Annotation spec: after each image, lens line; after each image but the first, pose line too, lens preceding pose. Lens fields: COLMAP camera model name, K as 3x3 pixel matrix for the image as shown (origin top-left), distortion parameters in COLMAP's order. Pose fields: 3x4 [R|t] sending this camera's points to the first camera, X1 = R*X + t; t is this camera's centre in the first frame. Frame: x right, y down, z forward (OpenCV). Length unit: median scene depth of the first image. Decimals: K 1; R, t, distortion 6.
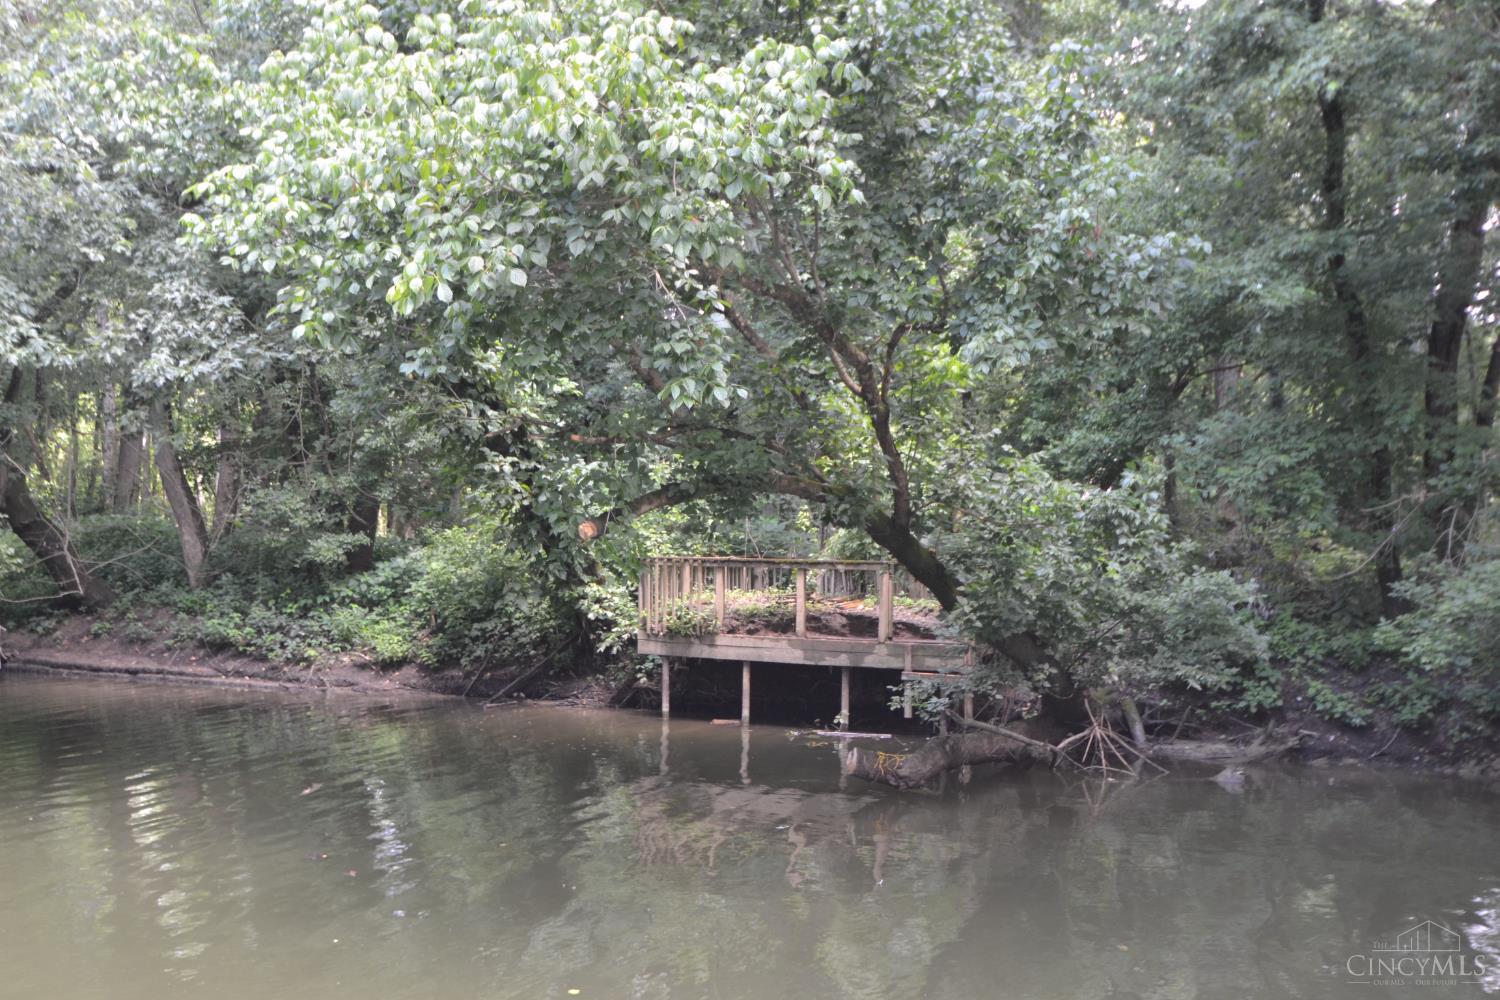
lens RADIAL K [[1543.7, 0, 750.0], [0, 1543.7, 500.0], [0, 0, 1]] dist [-0.077754, 0.024220]
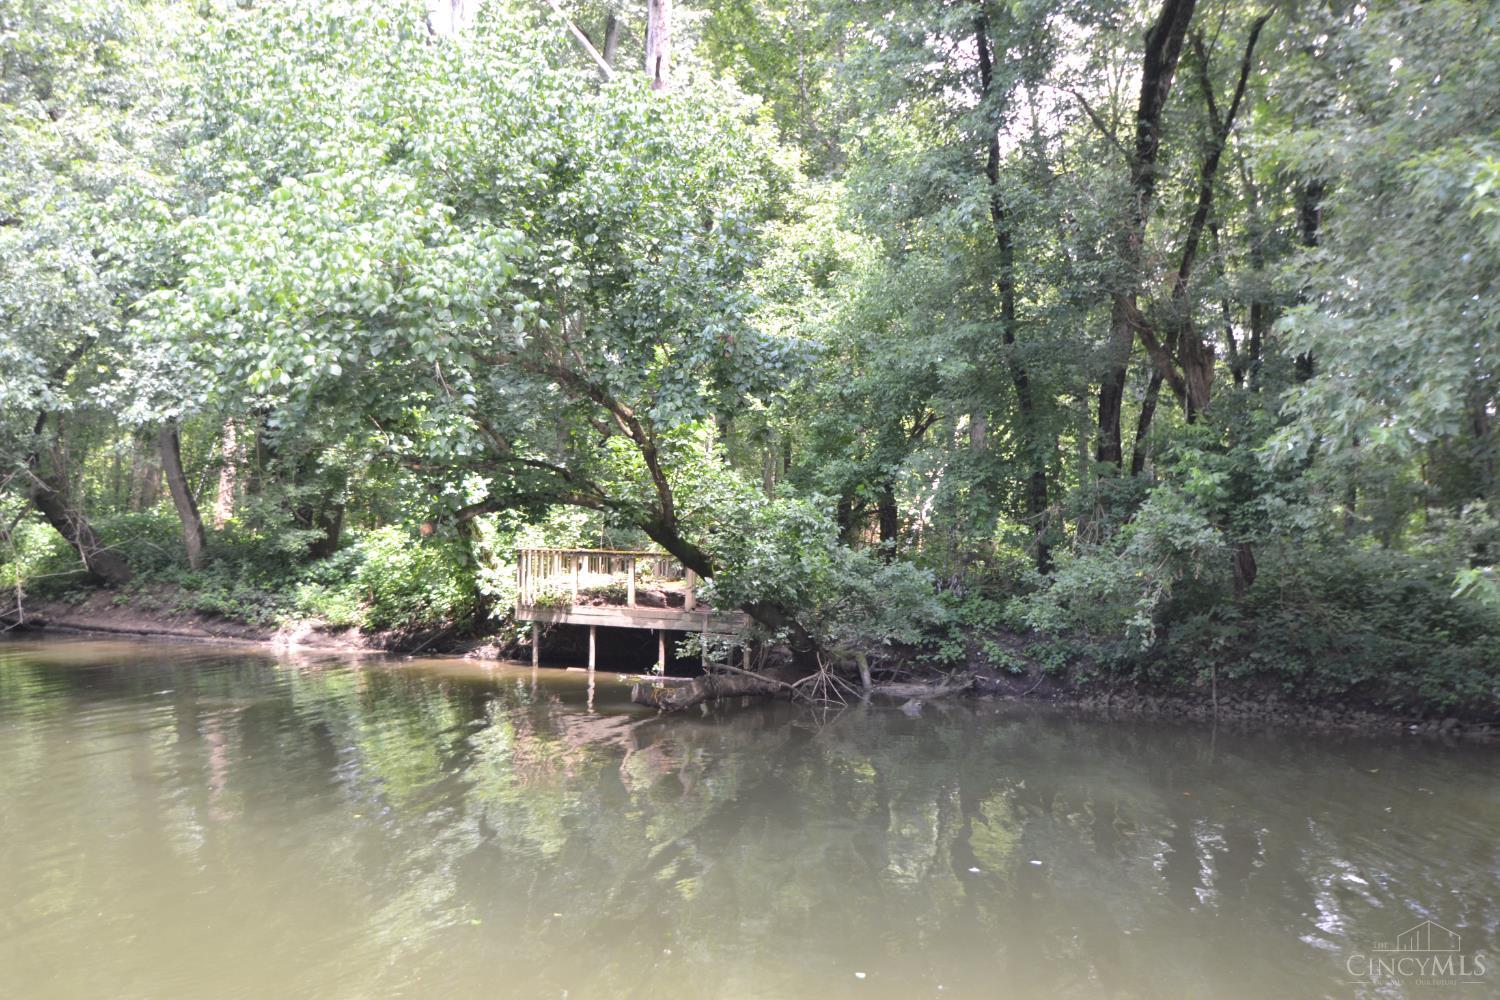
lens RADIAL K [[1224.7, 0, 750.0], [0, 1224.7, 500.0], [0, 0, 1]] dist [-0.069016, 0.041588]
pose [[0.998140, 0.010314, 0.060093, 0.079854], [-0.010028, 0.999937, -0.005061, -0.003434], [-0.060141, 0.004449, 0.998180, -0.108060]]
